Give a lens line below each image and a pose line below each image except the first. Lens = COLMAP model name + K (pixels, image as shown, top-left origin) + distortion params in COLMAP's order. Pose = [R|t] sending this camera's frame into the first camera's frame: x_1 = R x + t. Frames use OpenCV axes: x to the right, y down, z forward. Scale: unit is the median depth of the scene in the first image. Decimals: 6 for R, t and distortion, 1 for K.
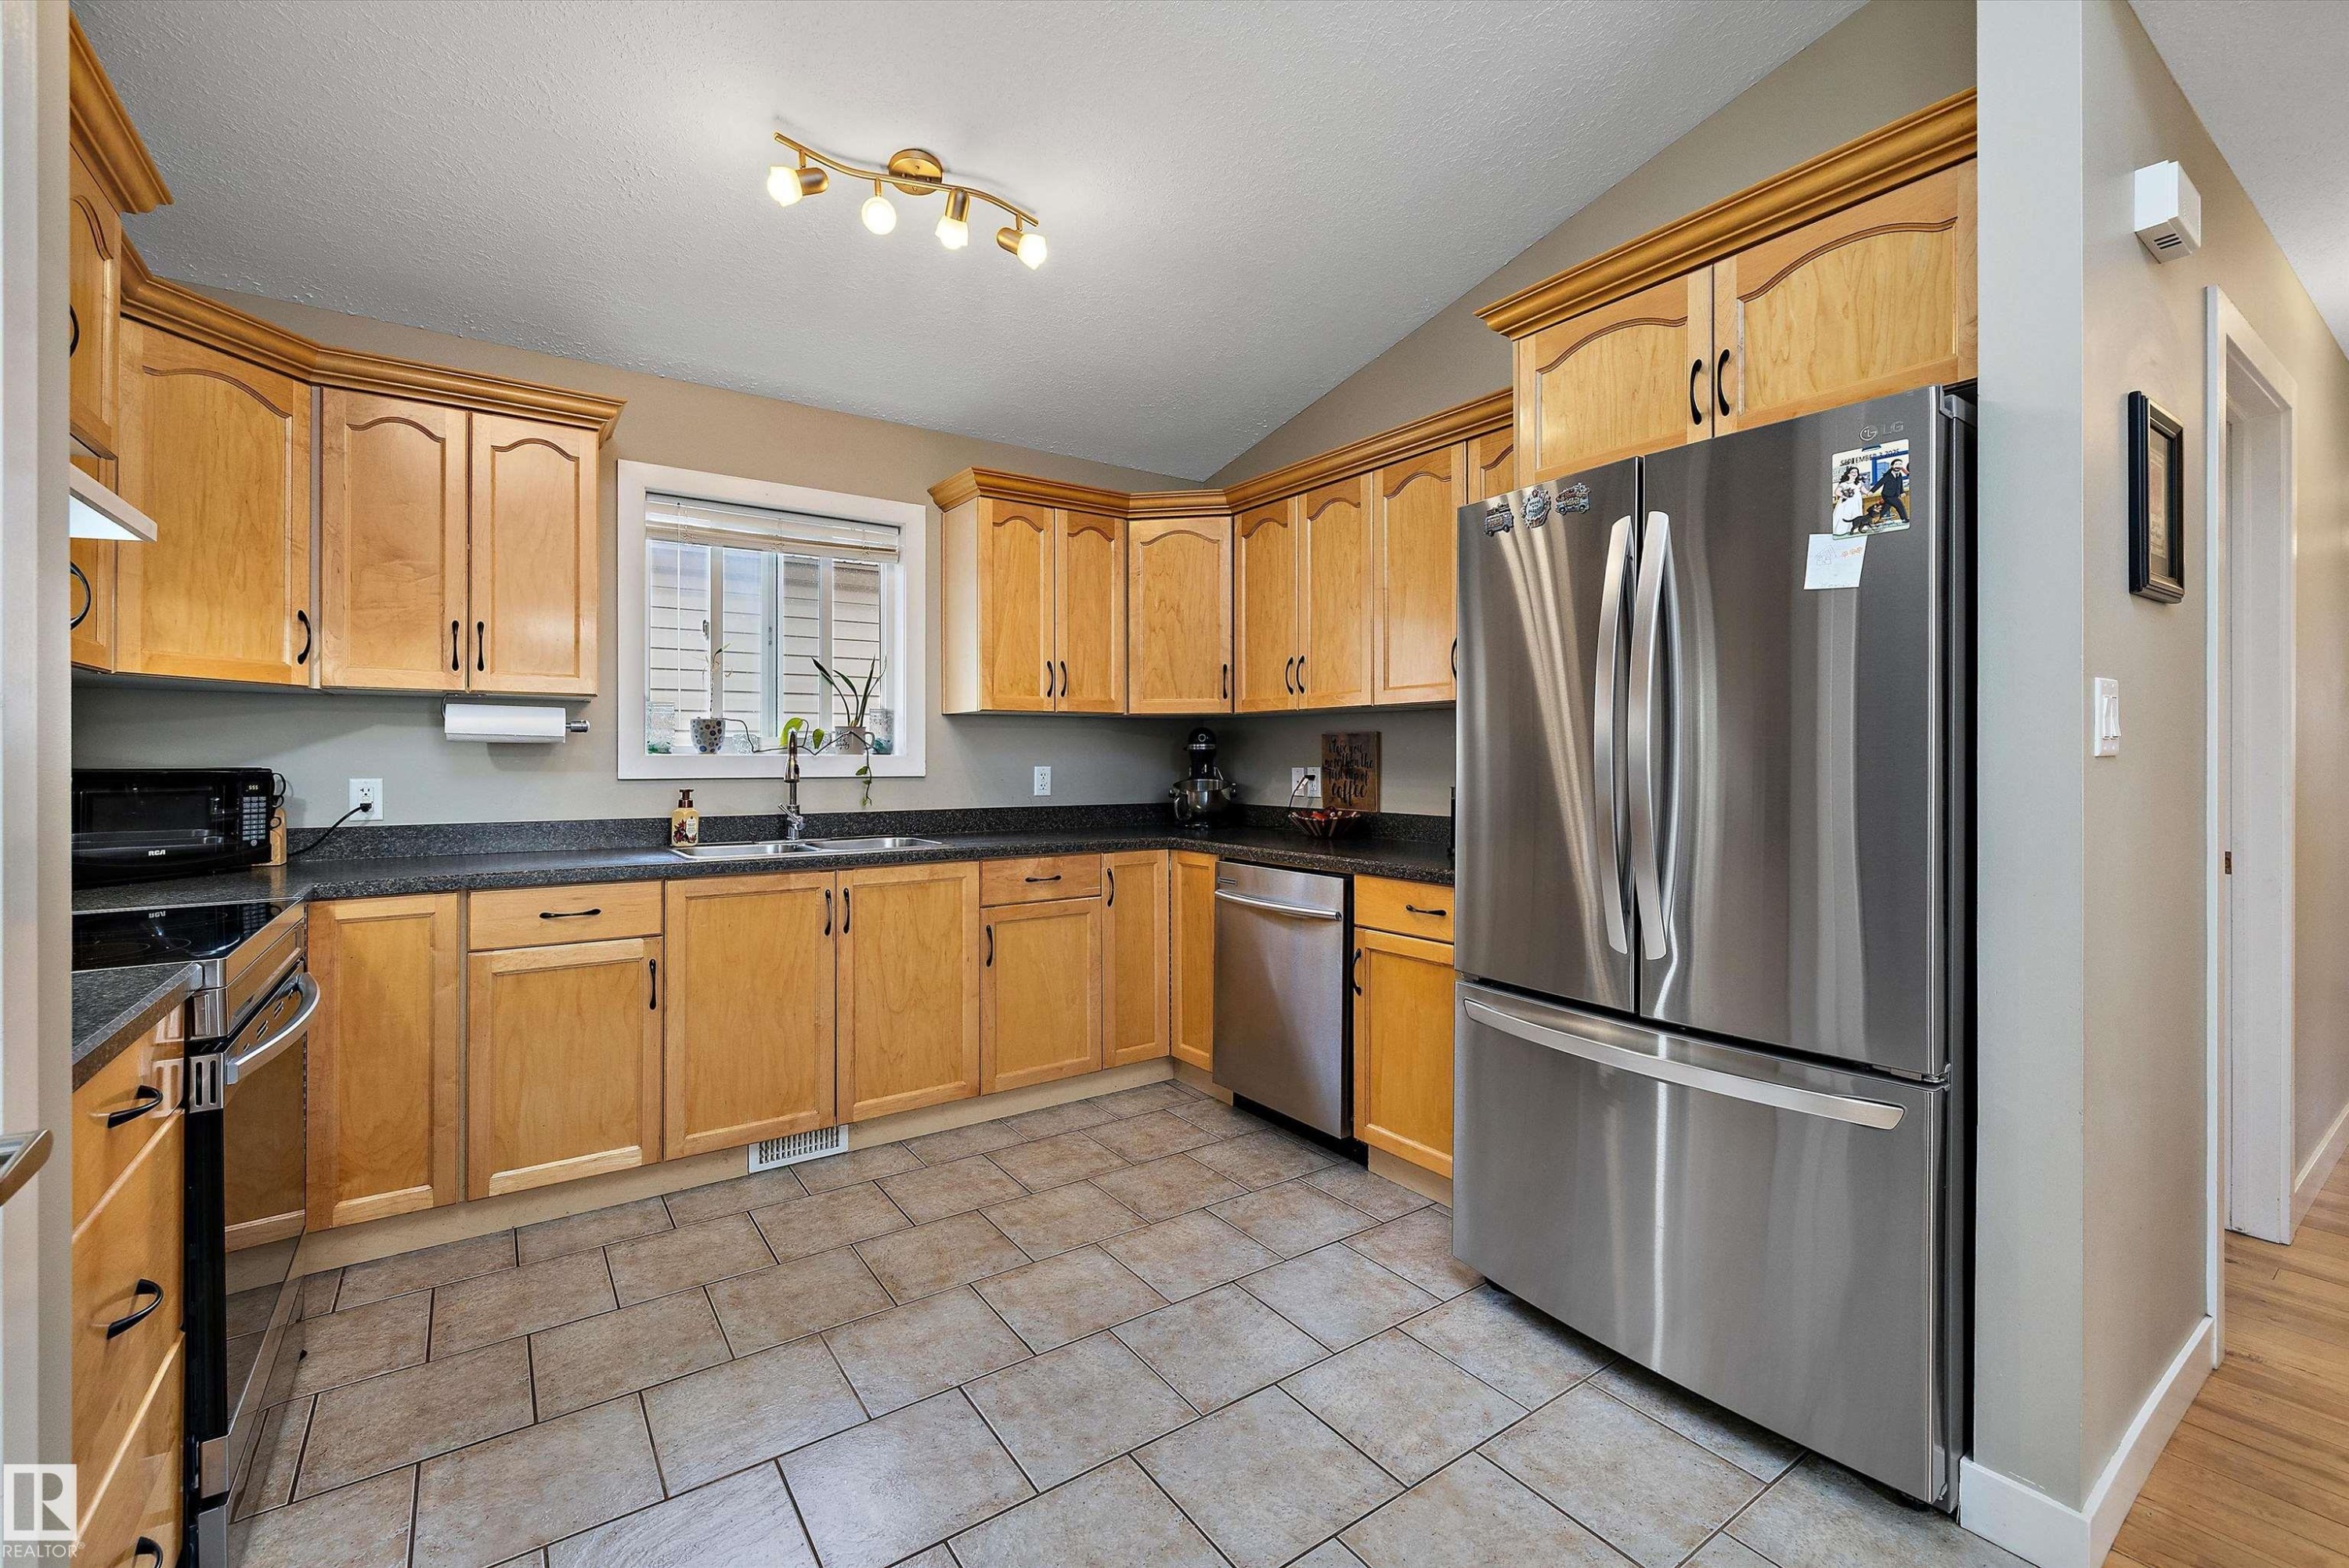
lens RADIAL K [[984.8, 0, 1168.8], [0, 984.8, 760.2], [0, 0, 1]] dist [-0.002784, 0.000033]
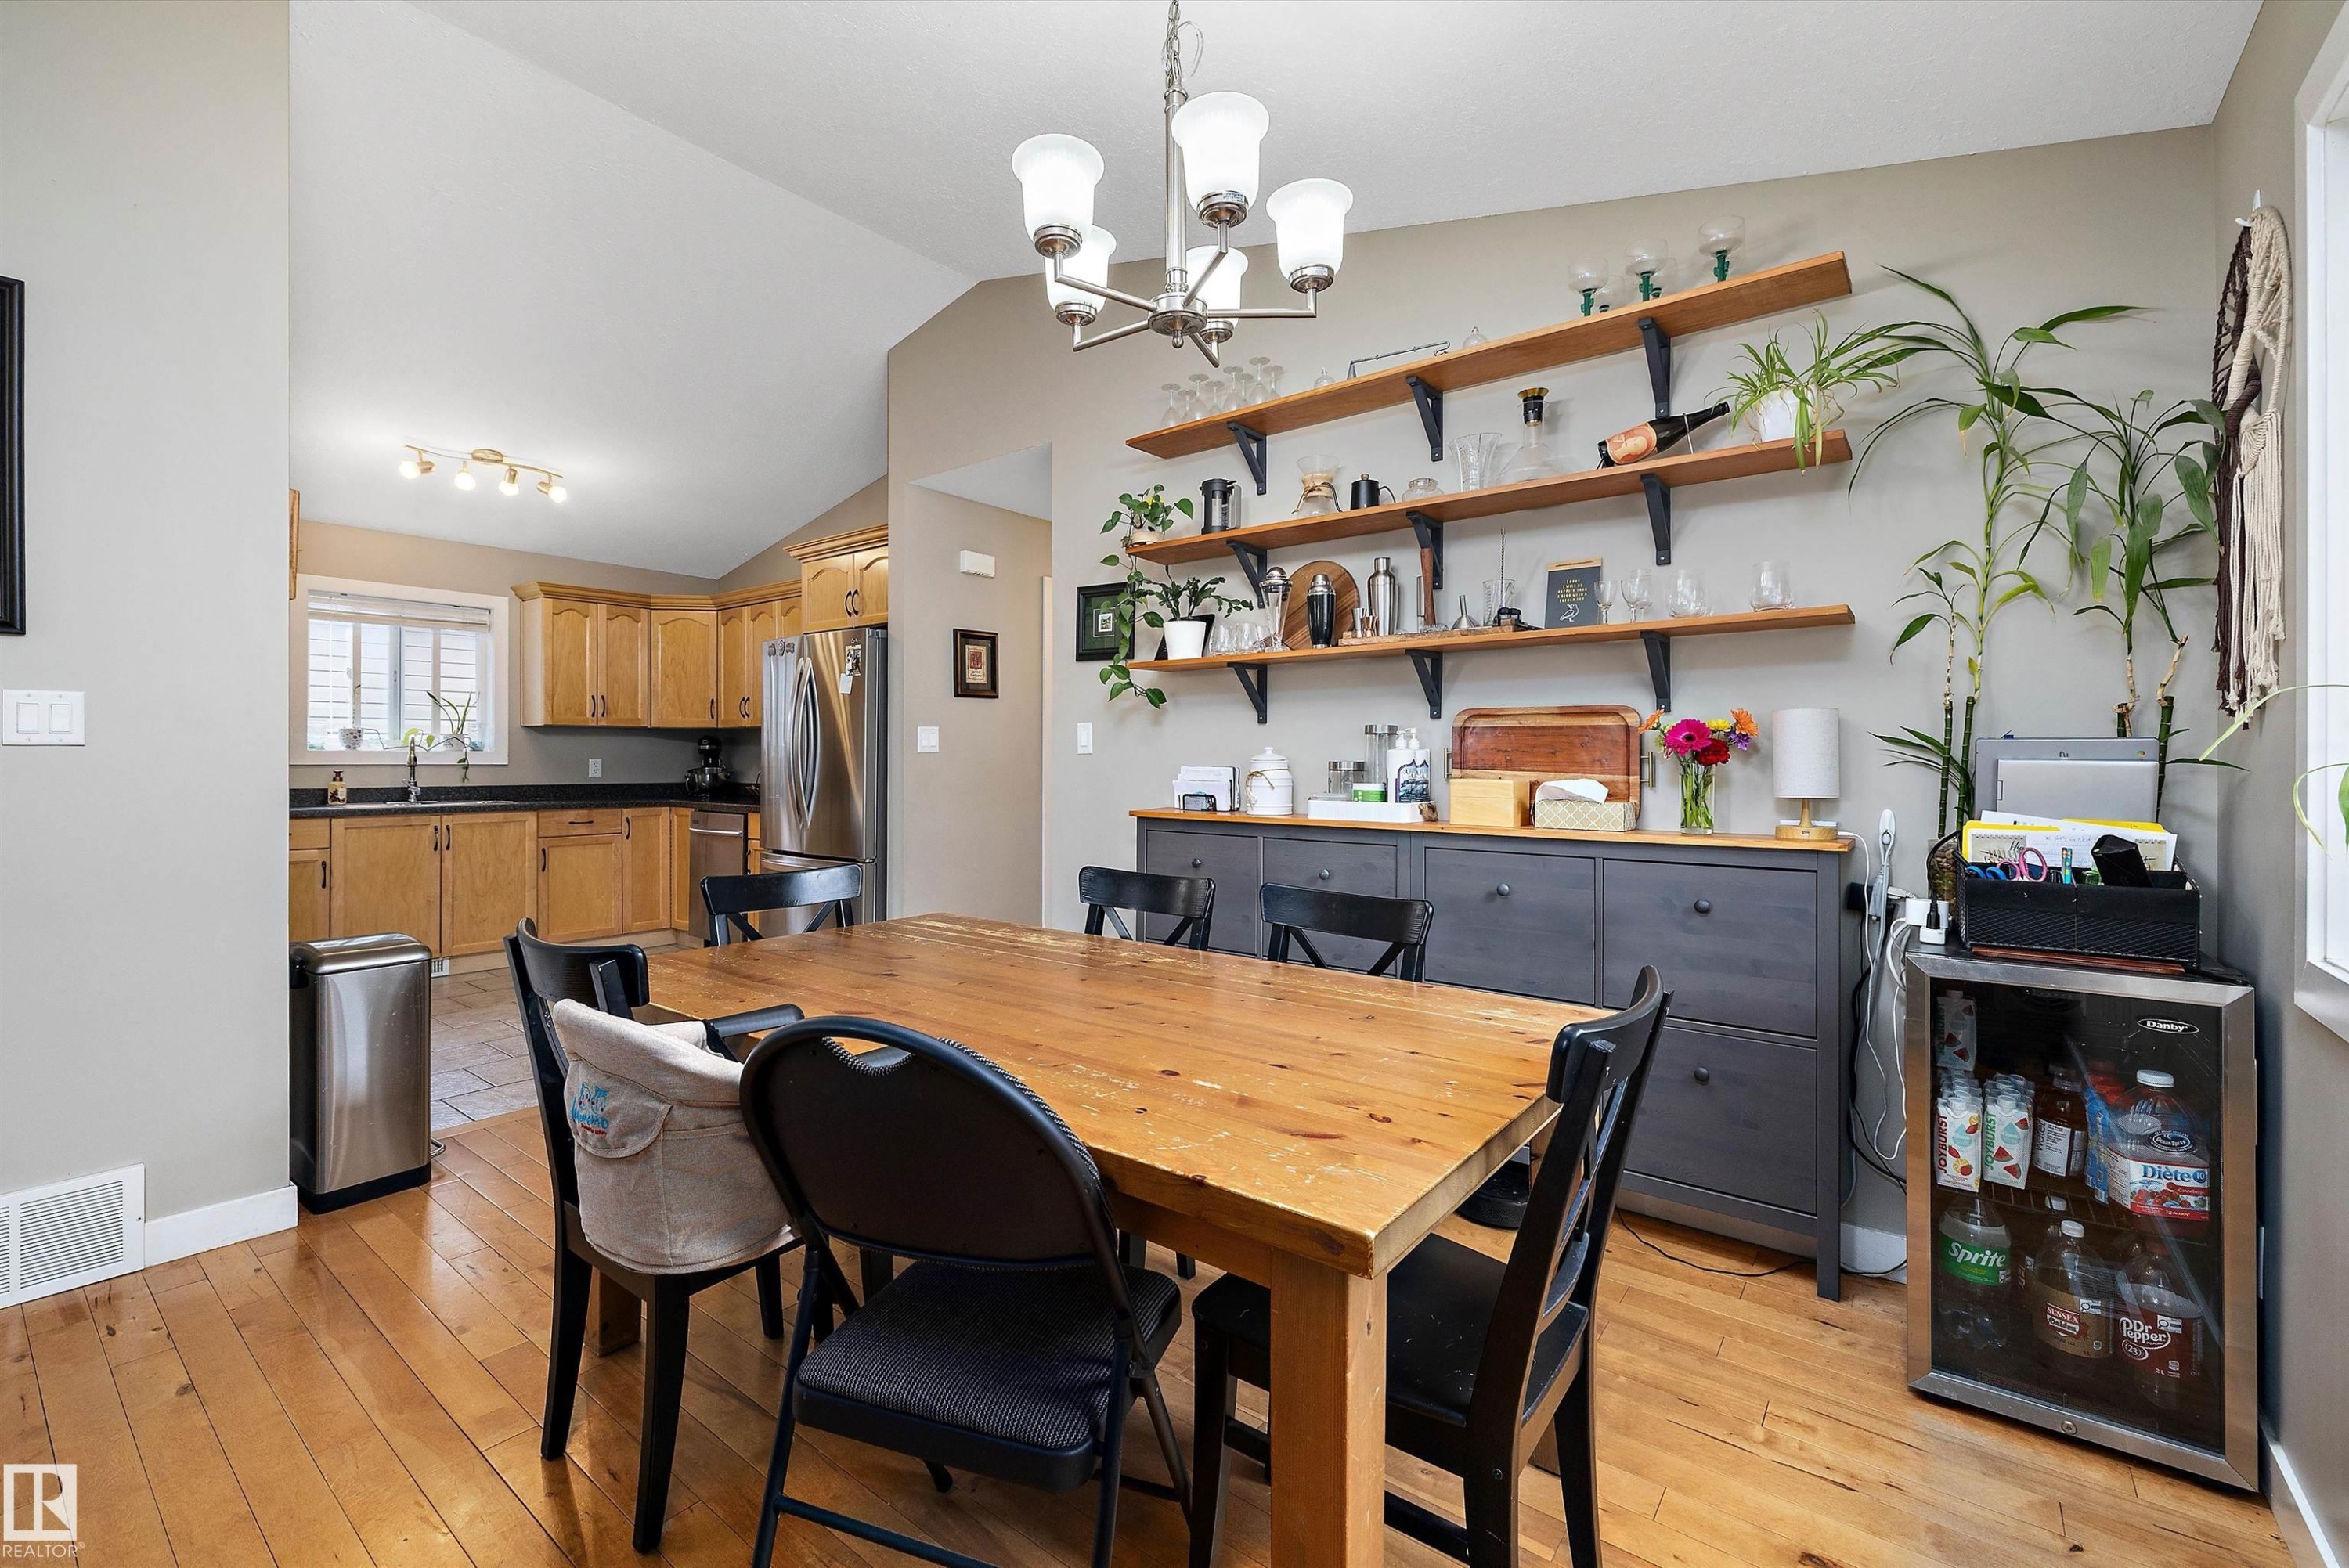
lens RADIAL K [[984.8, 0, 1168.8], [0, 984.8, 760.2], [0, 0, 1]] dist [-0.002784, 0.000033]
pose [[0.956231, 0.001462, 0.292608, 0.415707], [-0.001185, 0.999999, -0.001123, 0.012637], [-0.292609, 0.000727, 0.956232, -1.129662]]
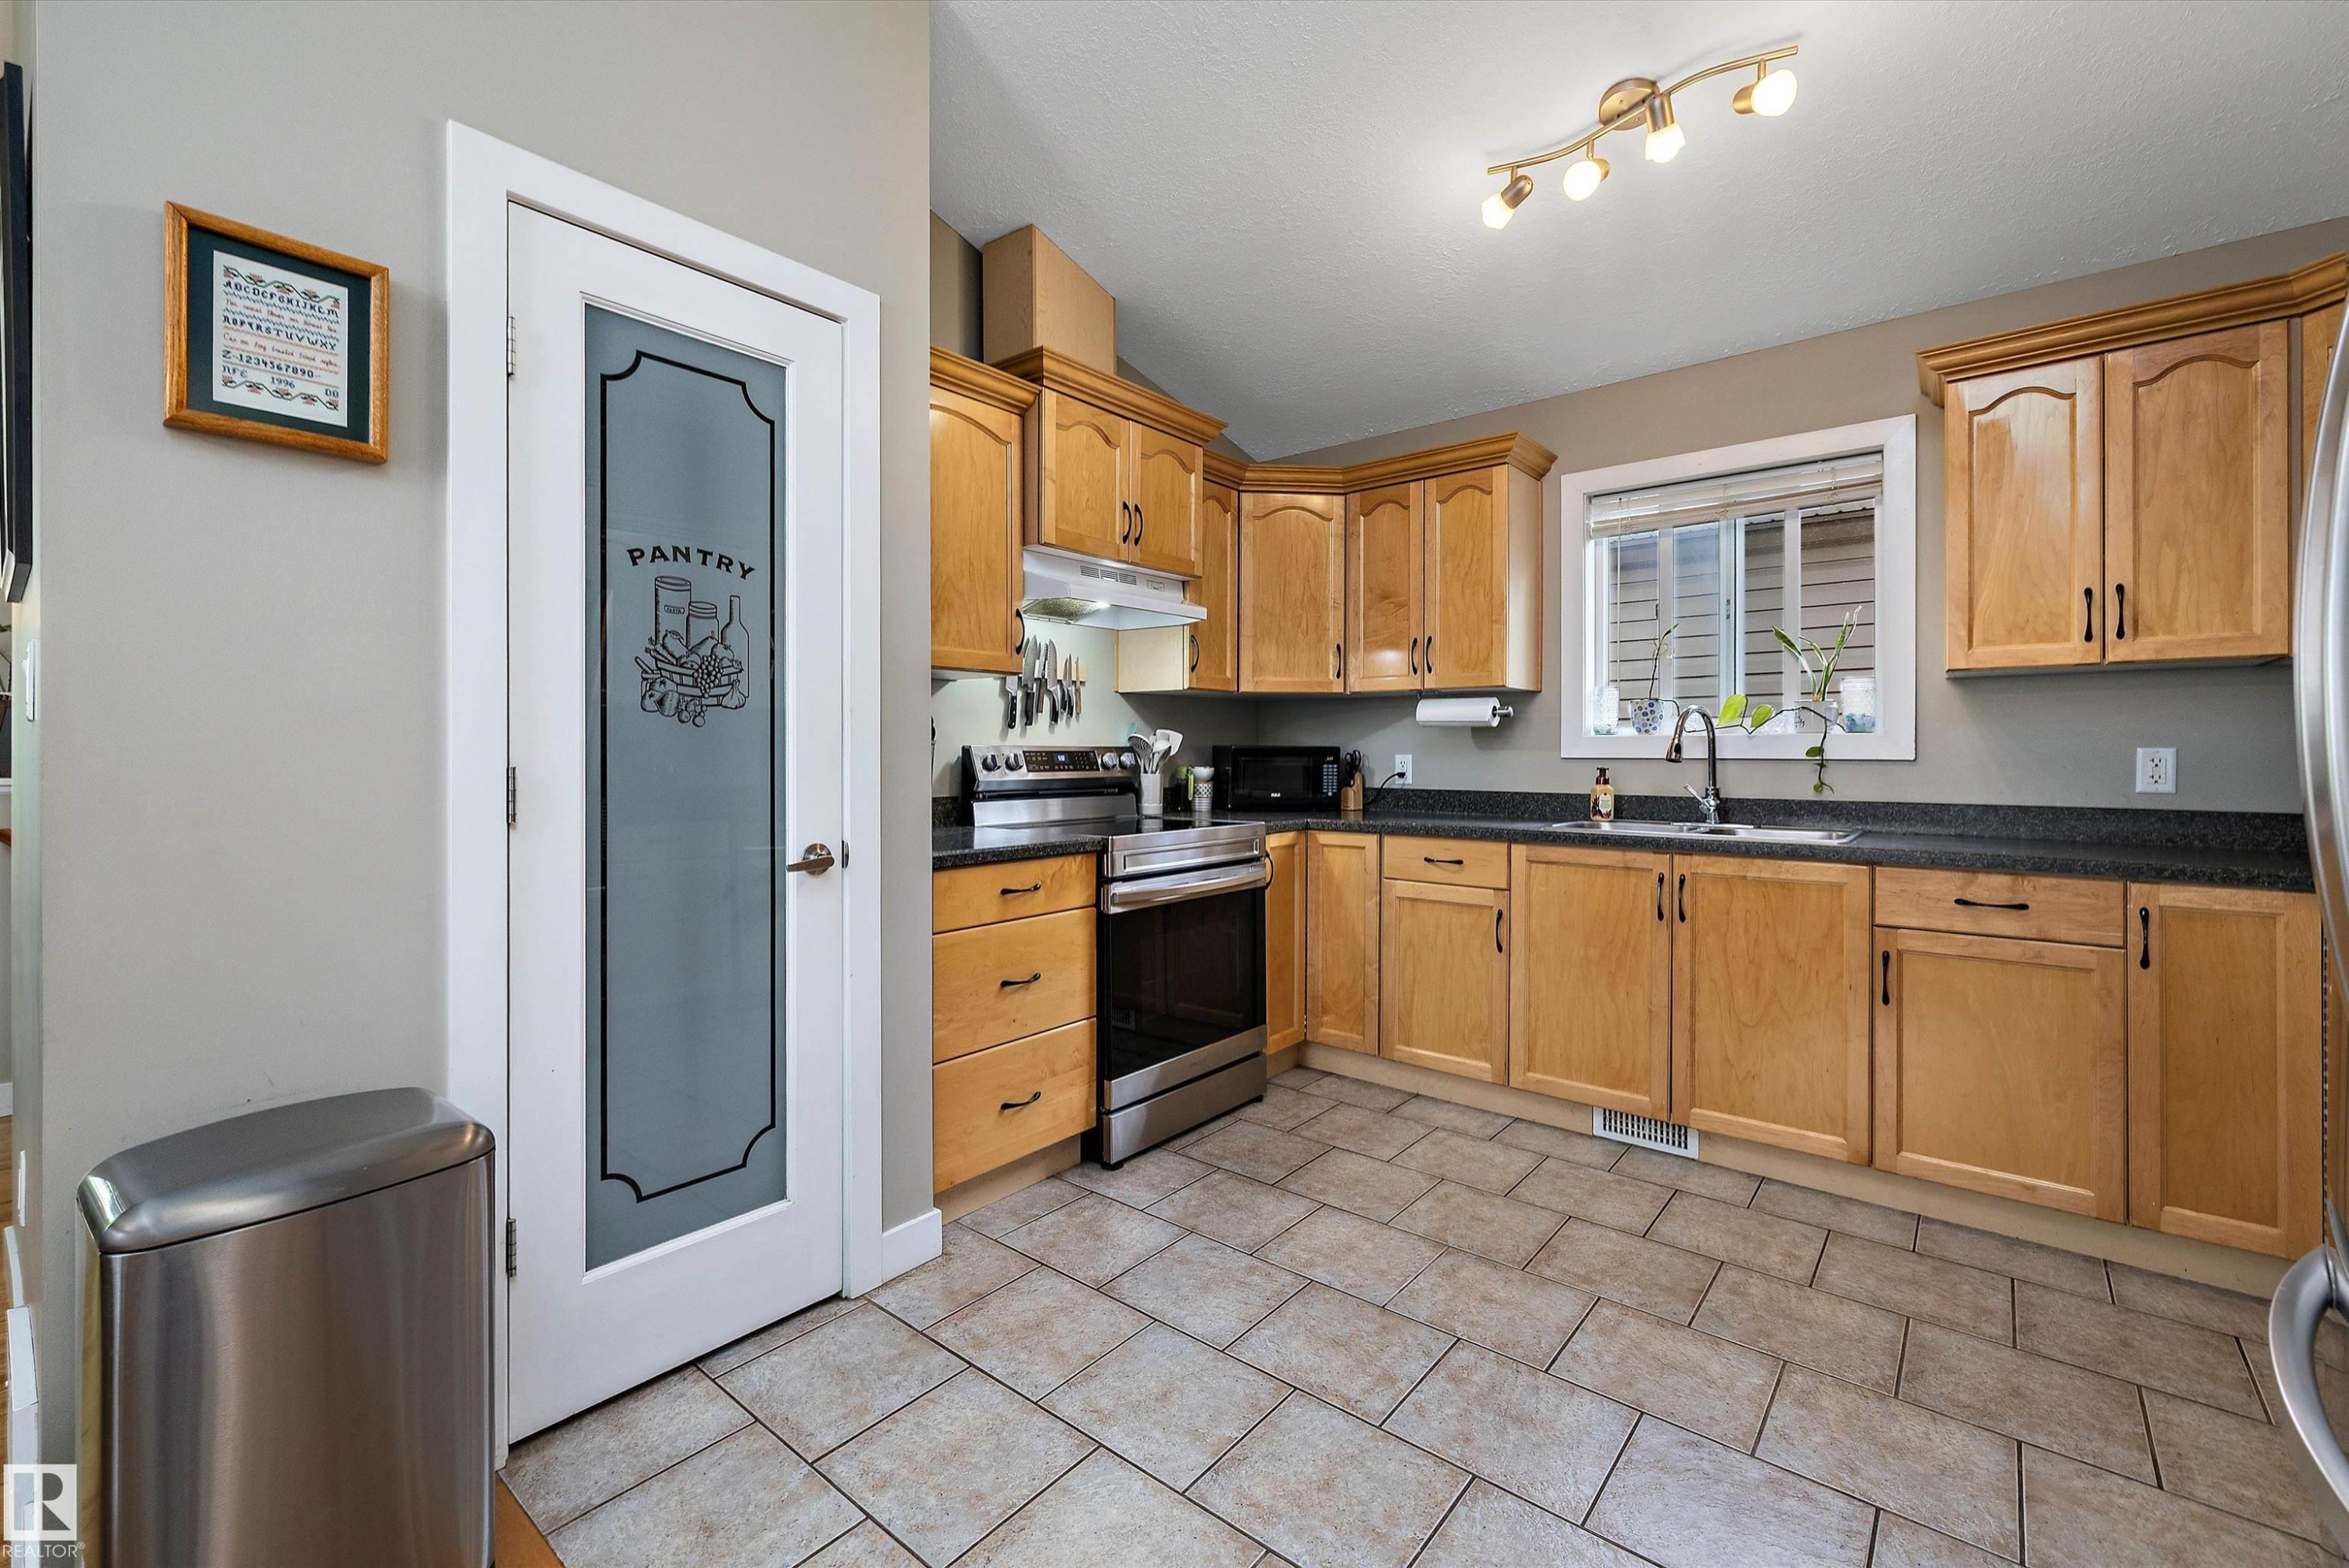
lens RADIAL K [[991.3, 0, 1163.6], [0, 991.3, 758.5], [0, 0, 1]] dist [0.000440, 0.000458]
pose [[0.256987, 0.006553, -0.966393, 0.470065], [-0.002944, 0.999978, 0.005997, 0.016096], [0.966411, 0.001304, 0.257000, 0.288096]]
